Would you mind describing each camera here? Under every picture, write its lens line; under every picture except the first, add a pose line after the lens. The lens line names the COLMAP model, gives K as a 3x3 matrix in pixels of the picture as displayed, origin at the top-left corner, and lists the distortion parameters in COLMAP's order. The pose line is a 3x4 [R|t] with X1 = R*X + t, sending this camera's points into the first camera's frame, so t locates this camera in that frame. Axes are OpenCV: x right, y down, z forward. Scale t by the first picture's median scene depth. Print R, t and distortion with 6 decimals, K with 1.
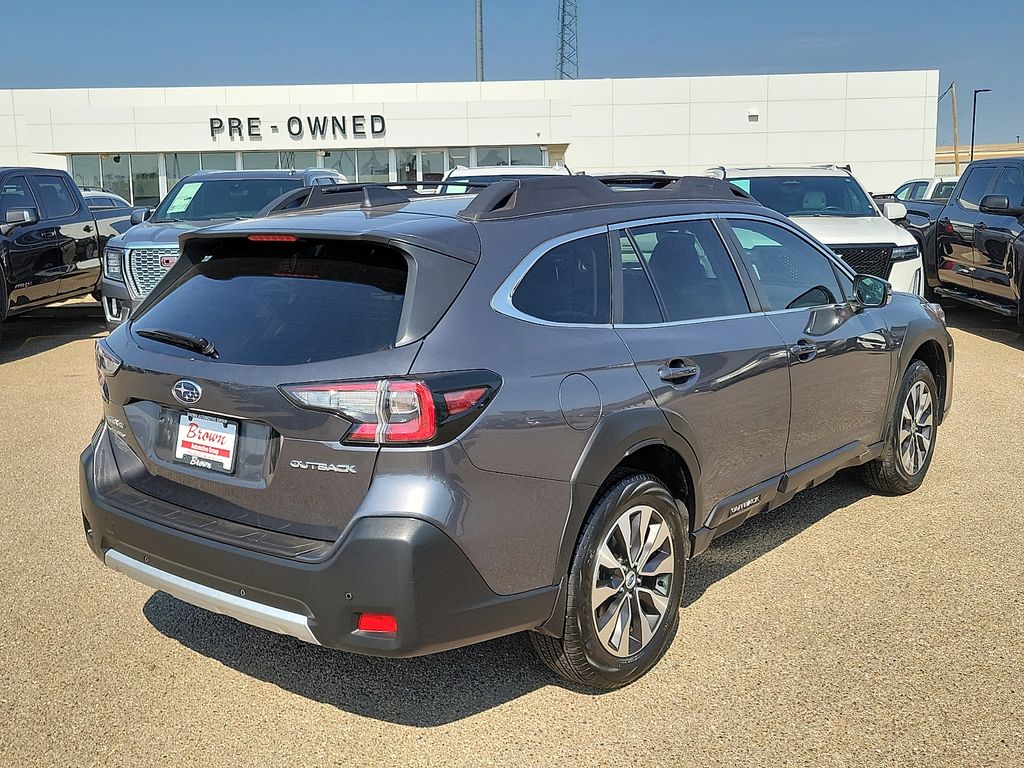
lens RADIAL K [[1056.5, 0, 516.6], [0, 1056.5, 382.8], [0, 0, 1]] dist [0.033824, 0.000243]
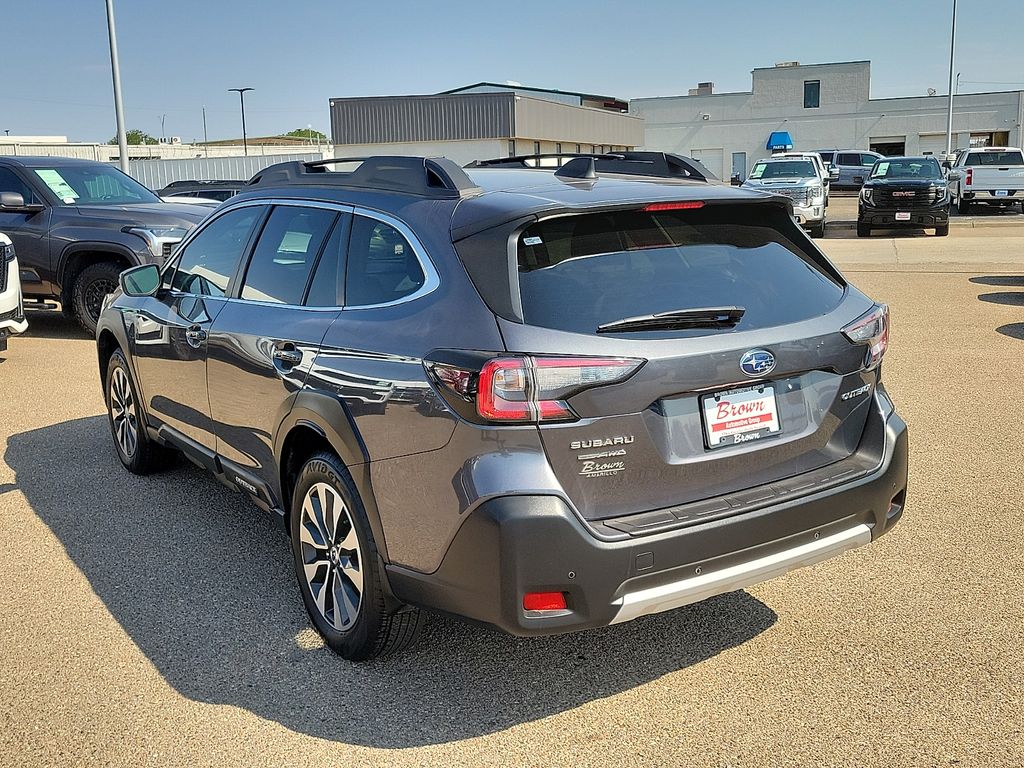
lens RADIAL K [[1053.6, 0, 512.7], [0, 1053.6, 380.6], [0, 0, 1]] dist [0.032705, 0.006979]
pose [[0.304805, -0.174095, 0.936368, -1.277765], [0.182518, 0.975607, 0.121977, -0.133485], [-0.934763, 0.133725, 0.329145, 0.890075]]
